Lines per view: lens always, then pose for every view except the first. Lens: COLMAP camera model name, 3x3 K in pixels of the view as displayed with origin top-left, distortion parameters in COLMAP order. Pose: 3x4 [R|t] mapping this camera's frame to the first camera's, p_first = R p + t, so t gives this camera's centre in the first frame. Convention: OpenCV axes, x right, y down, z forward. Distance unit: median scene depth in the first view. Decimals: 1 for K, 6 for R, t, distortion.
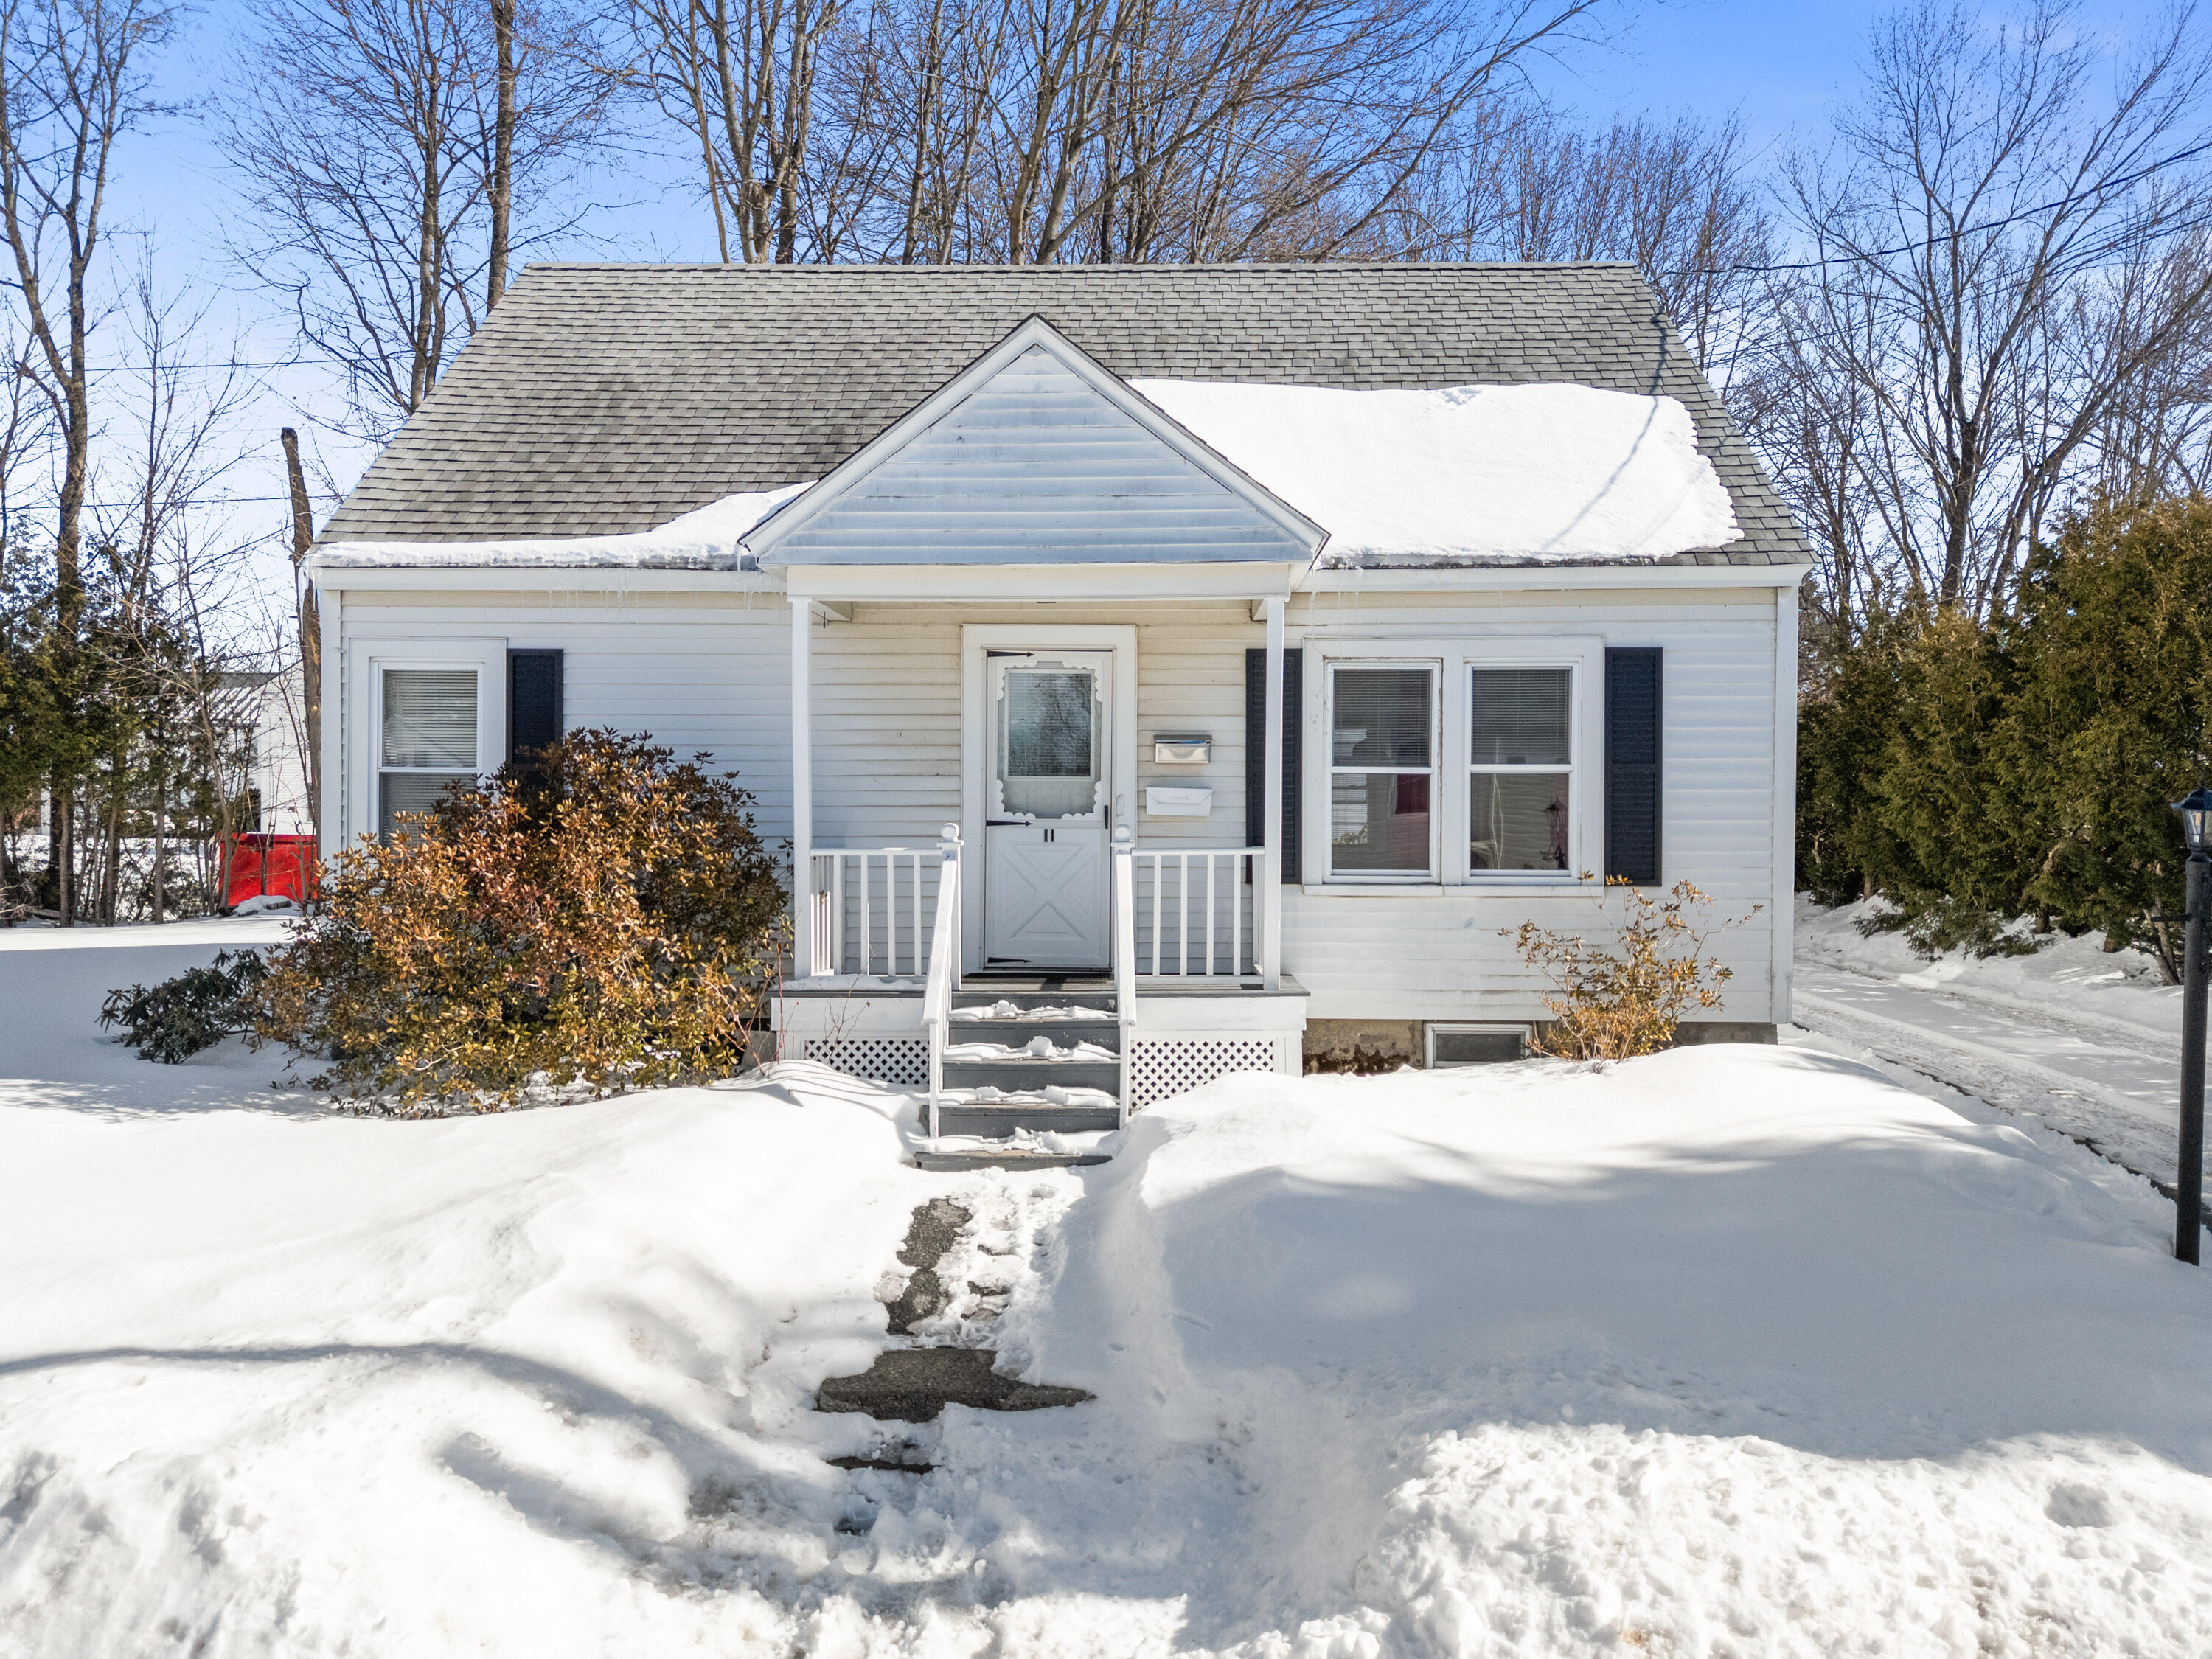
lens RADIAL K [[1629.1, 0, 1106.0], [0, 1629.1, 829.5], [0, 0, 1]] dist [0.069151, -0.046882]
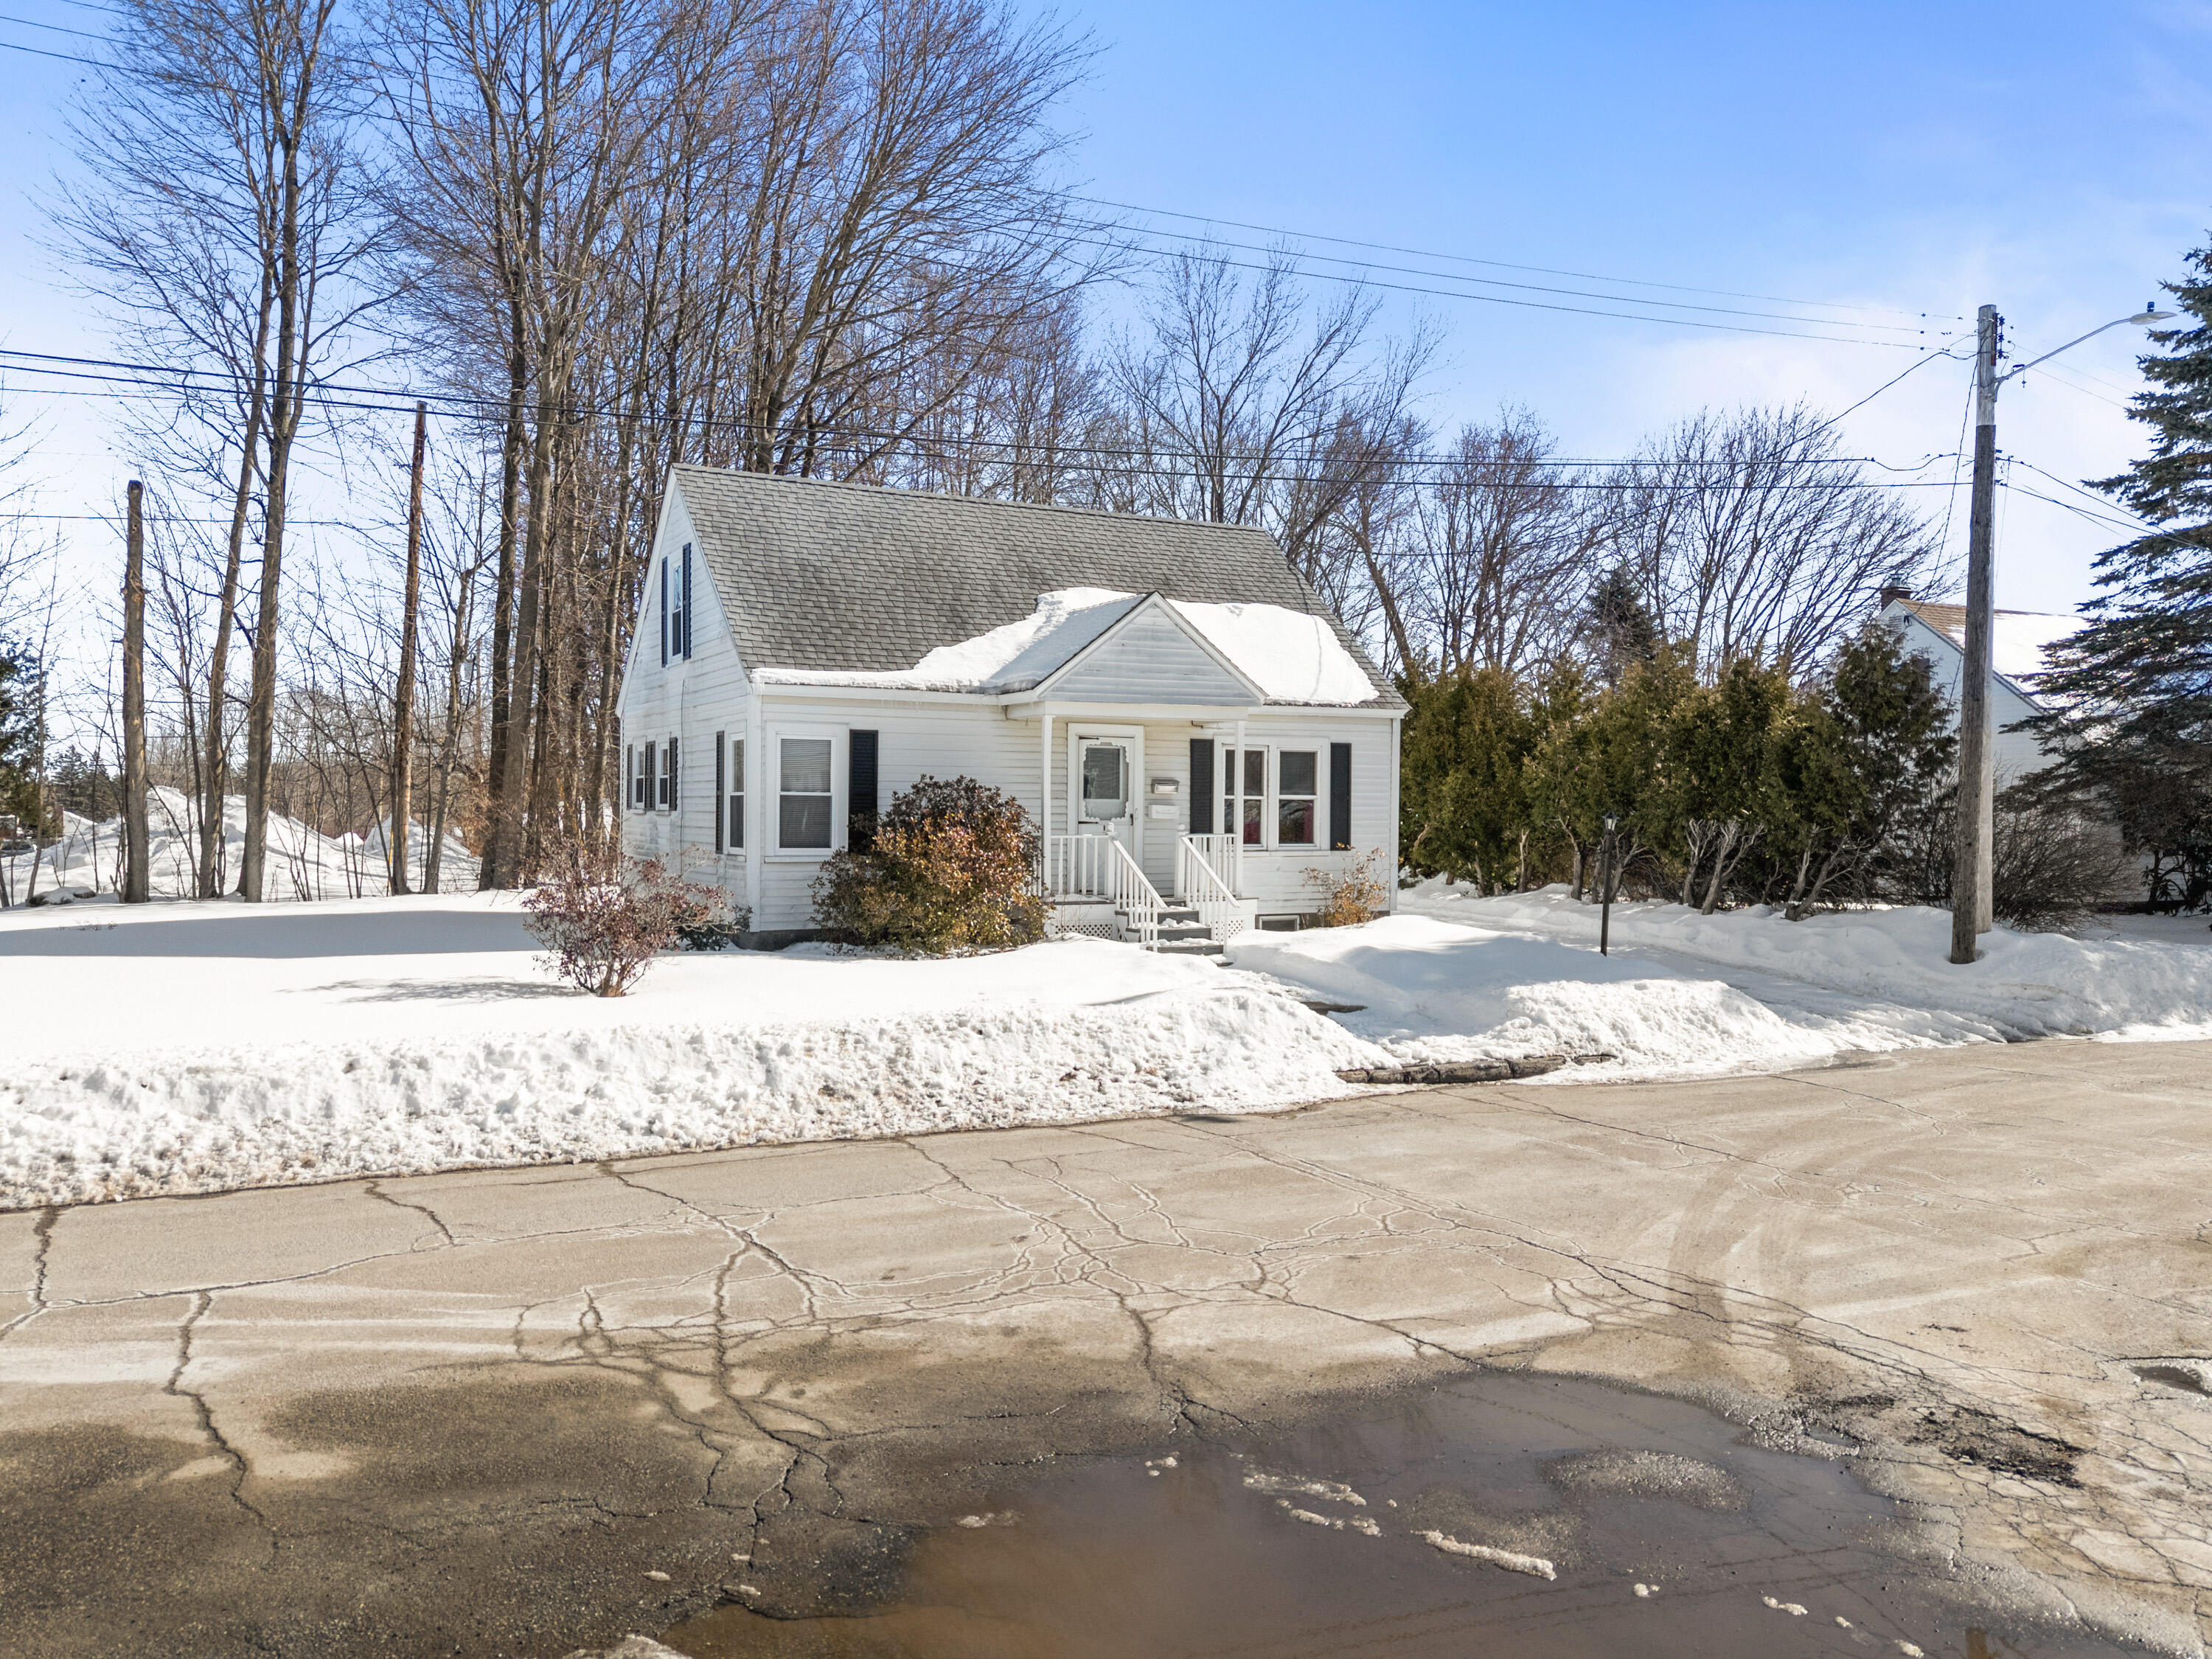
lens RADIAL K [[1629.1, 0, 1106.0], [0, 1629.1, 829.5], [0, 0, 1]] dist [0.069151, -0.046882]
pose [[0.875310, -0.002916, 0.483554, -1.019831], [0.001429, 0.999993, 0.003445, -0.002152], [-0.483561, -0.002324, 0.875308, -0.775901]]
